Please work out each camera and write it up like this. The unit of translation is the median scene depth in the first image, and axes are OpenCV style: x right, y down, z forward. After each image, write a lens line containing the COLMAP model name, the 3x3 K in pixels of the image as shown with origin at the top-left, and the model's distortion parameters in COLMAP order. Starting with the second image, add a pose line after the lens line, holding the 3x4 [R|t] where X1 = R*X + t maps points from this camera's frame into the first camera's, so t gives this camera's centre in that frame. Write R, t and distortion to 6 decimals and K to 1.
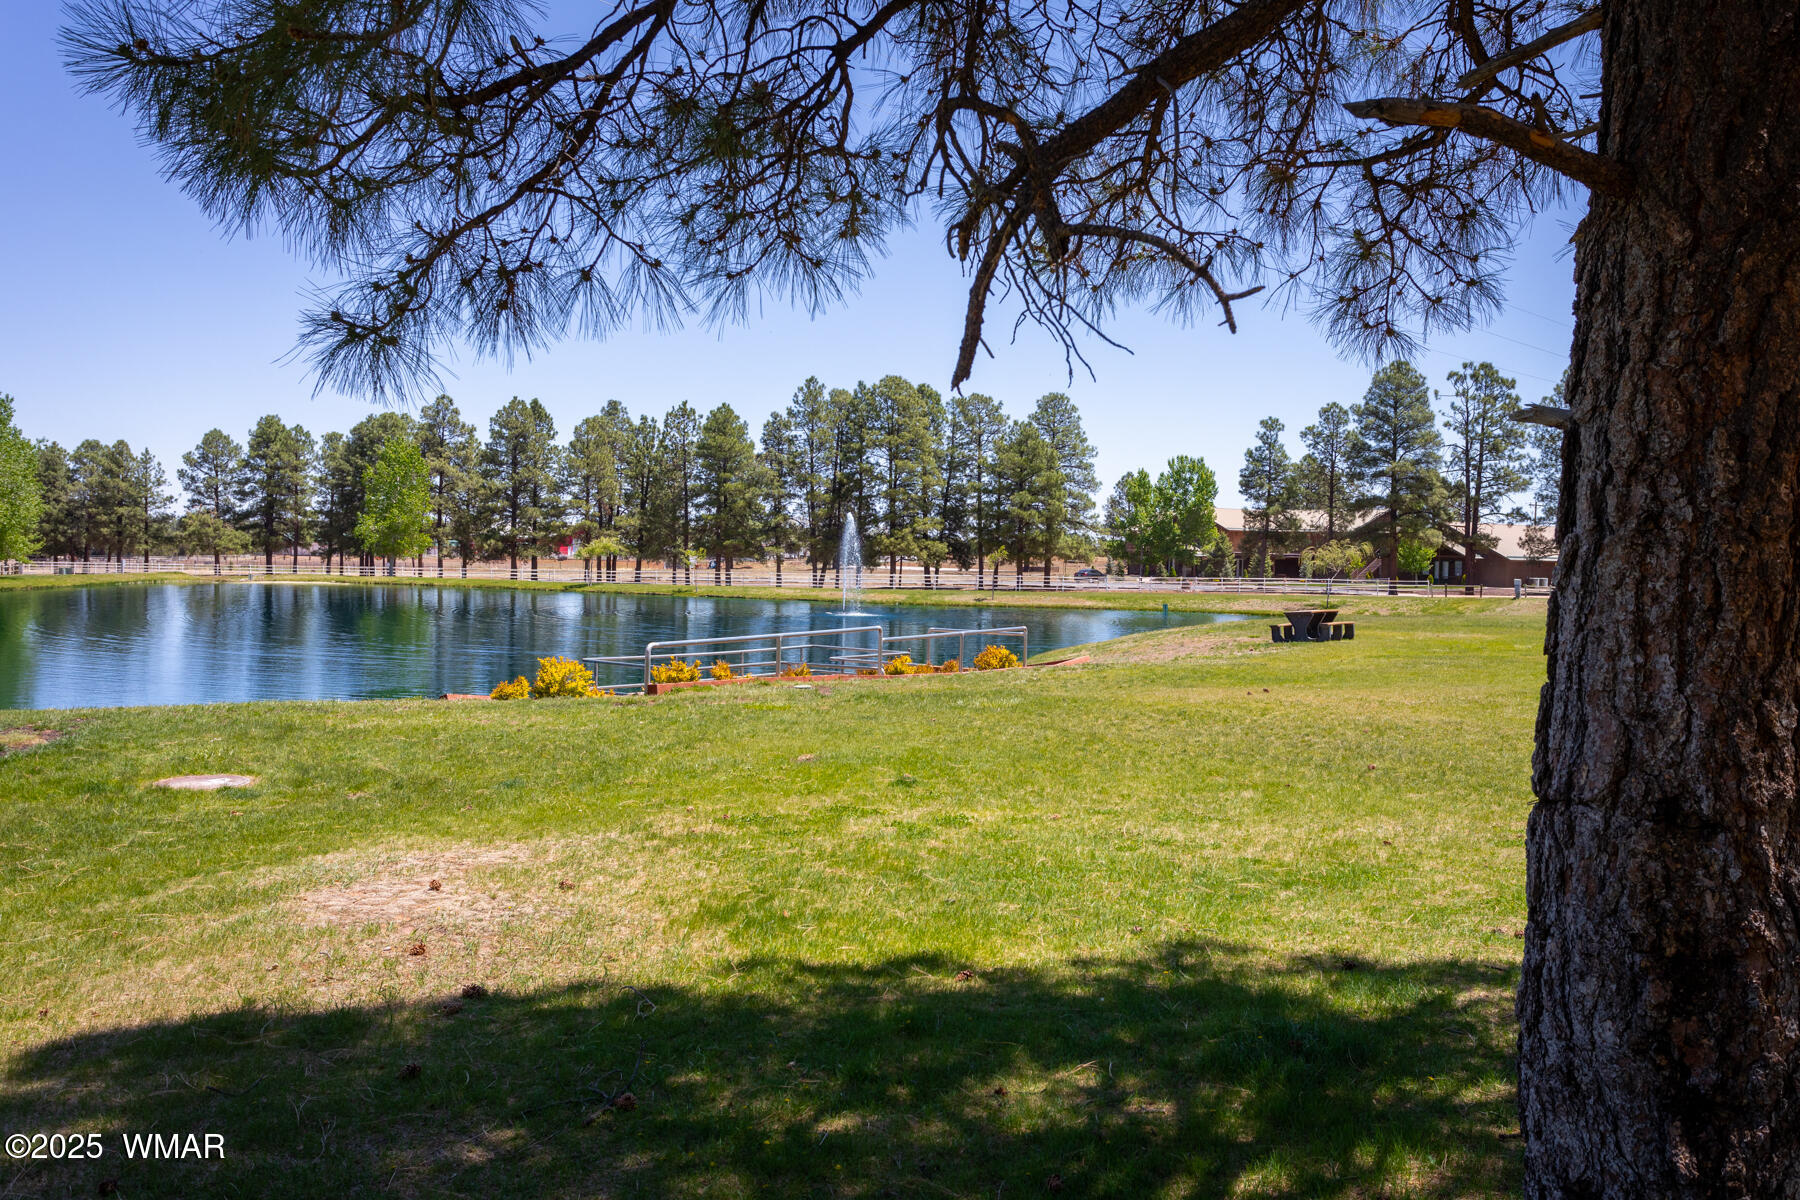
lens RADIAL K [[1472.7, 0, 901.9], [0, 1472.7, 590.9], [0, 0, 1]] dist [0.039772, -0.001276]
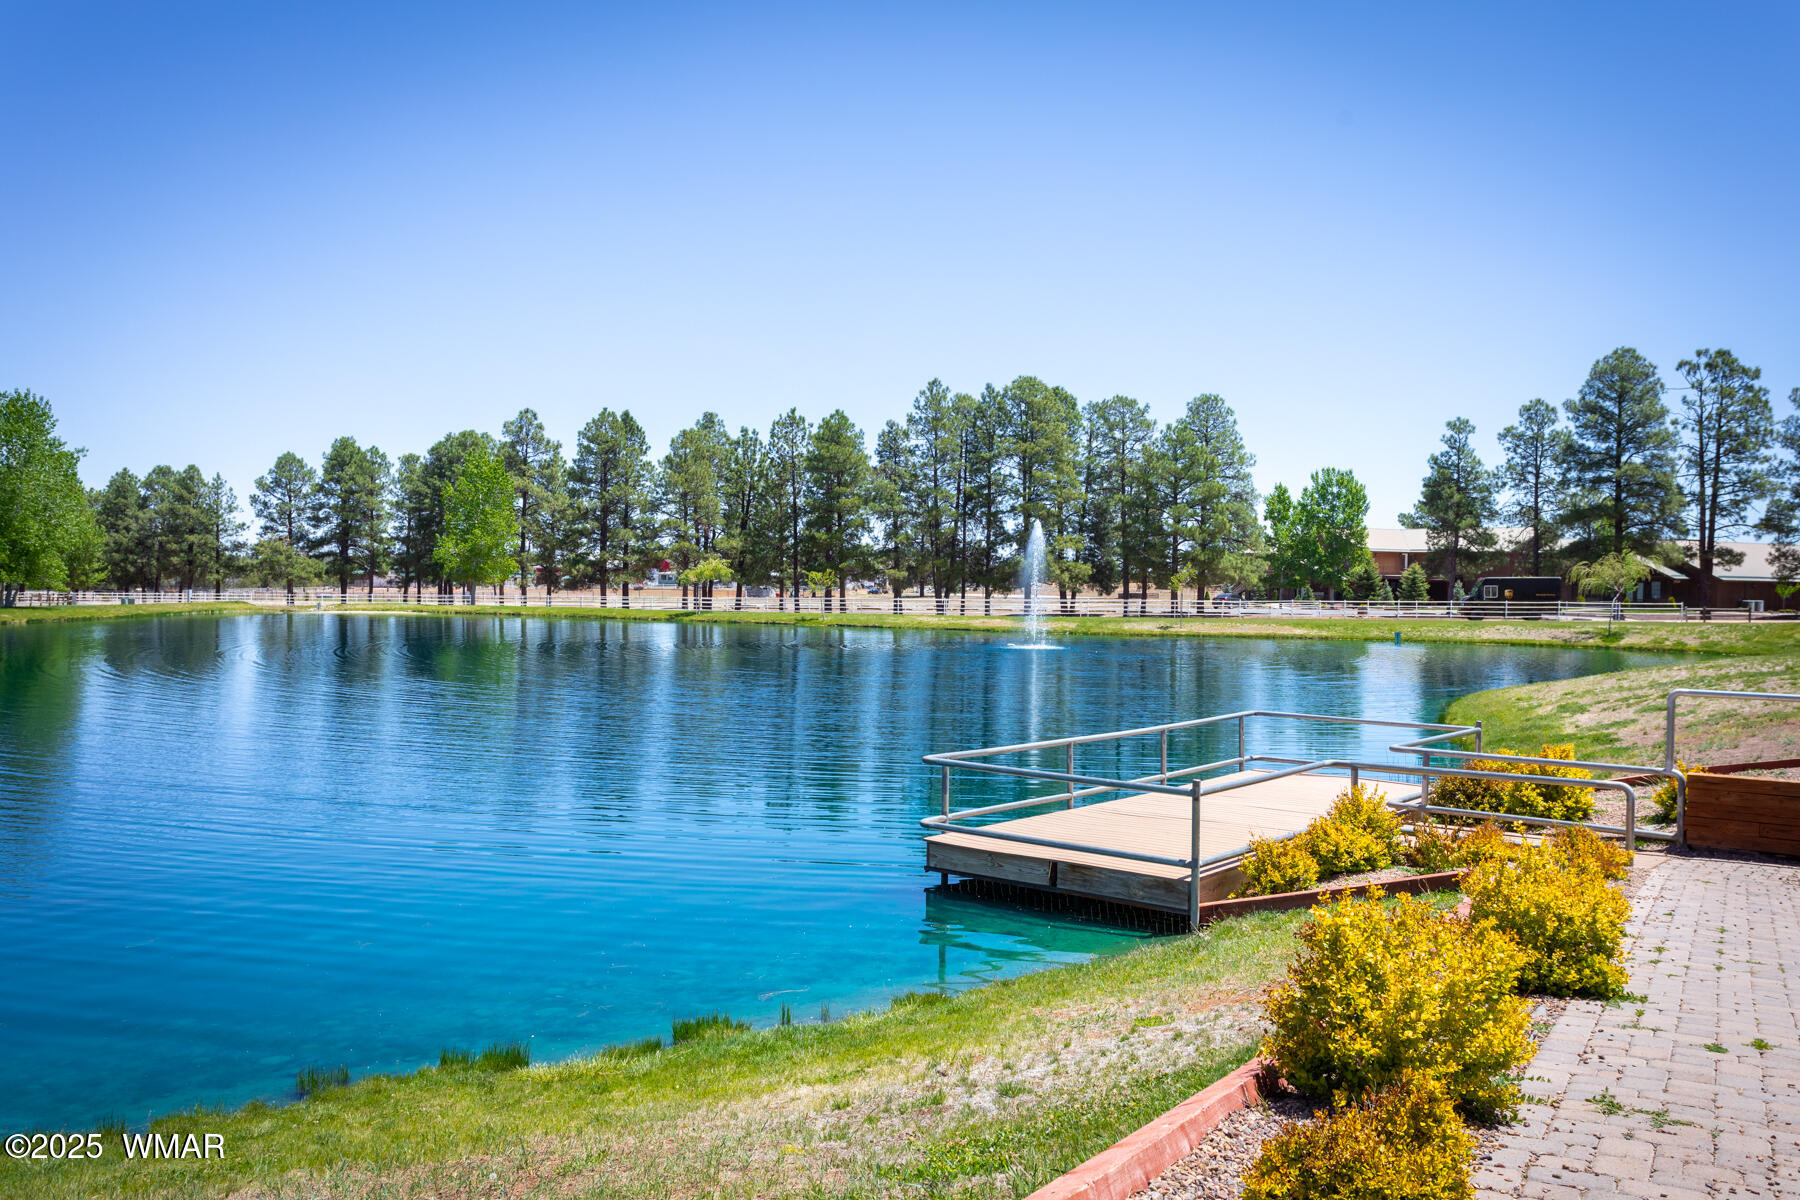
lens RADIAL K [[1472.7, 0, 900.5], [0, 1472.7, 604.1], [0, 0, 1]] dist [0.039772, -0.001276]
pose [[0.998884, -0.005629, -0.046891, -0.038933], [0.005146, 0.999932, -0.010419, 0.000235], [0.046946, 0.010166, 0.998846, 0.103077]]
